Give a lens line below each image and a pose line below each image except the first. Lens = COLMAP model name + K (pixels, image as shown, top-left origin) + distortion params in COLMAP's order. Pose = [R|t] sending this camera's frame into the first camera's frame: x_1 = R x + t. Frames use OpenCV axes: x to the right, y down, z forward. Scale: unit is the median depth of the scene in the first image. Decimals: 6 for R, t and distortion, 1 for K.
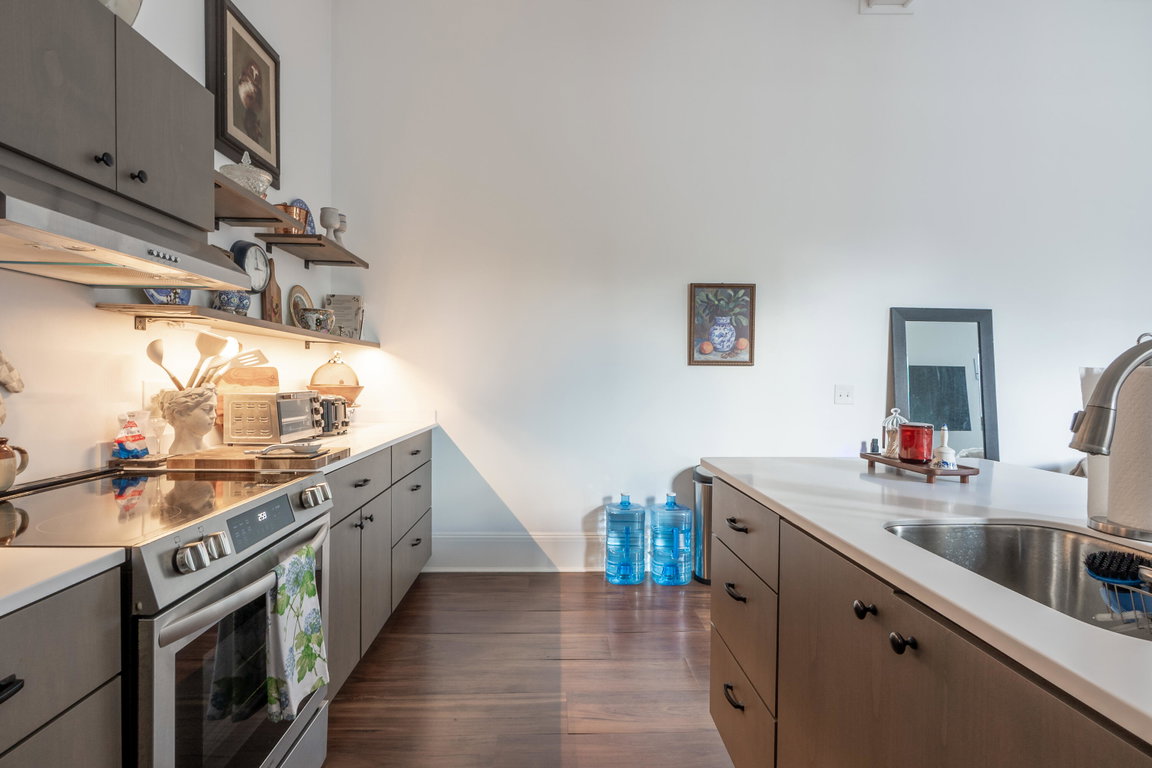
lens RADIAL K [[564.8, 0, 571.9], [0, 564.8, 384.0], [0, 0, 1]] dist [-0.004276, 0.004291]
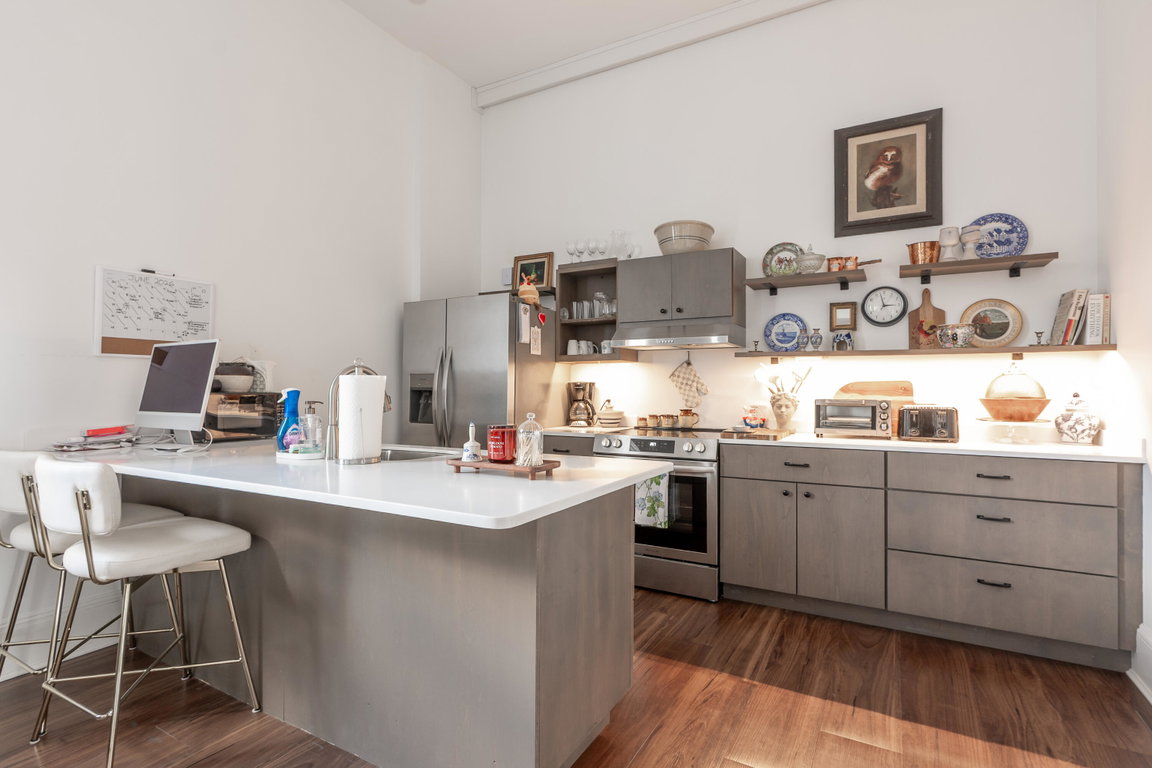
lens RADIAL K [[564.8, 0, 571.1], [0, 564.8, 380.8], [0, 0, 1]] dist [-0.004276, 0.004291]
pose [[-0.521608, -0.016285, -0.853030, 1.093034], [-0.019726, 0.999781, -0.007024, -0.006303], [0.852957, 0.013163, -0.521815, 1.259918]]
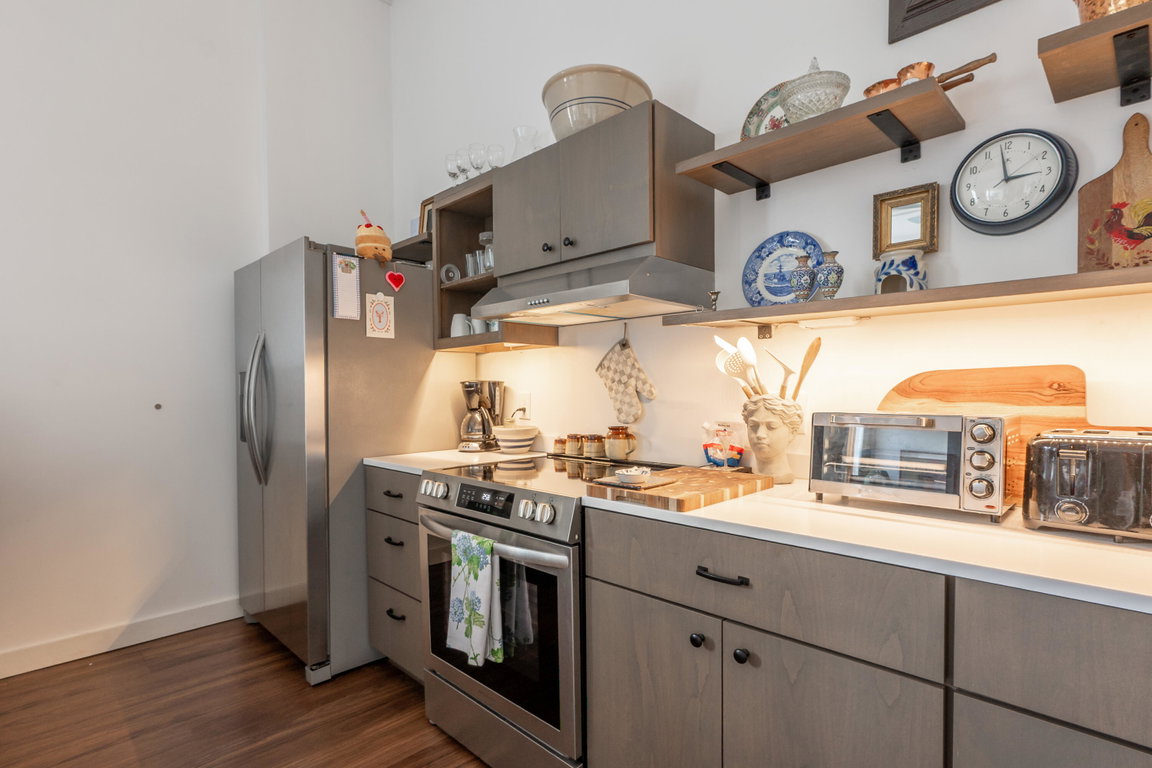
lens RADIAL K [[564.8, 0, 566.6], [0, 564.8, 405.8], [0, 0, 1]] dist [-0.004276, 0.004291]
pose [[-0.729124, 0.021335, -0.684049, 0.175109], [-0.008031, 0.999178, 0.039724, -0.011654], [0.684335, 0.034458, -0.728353, 1.307556]]
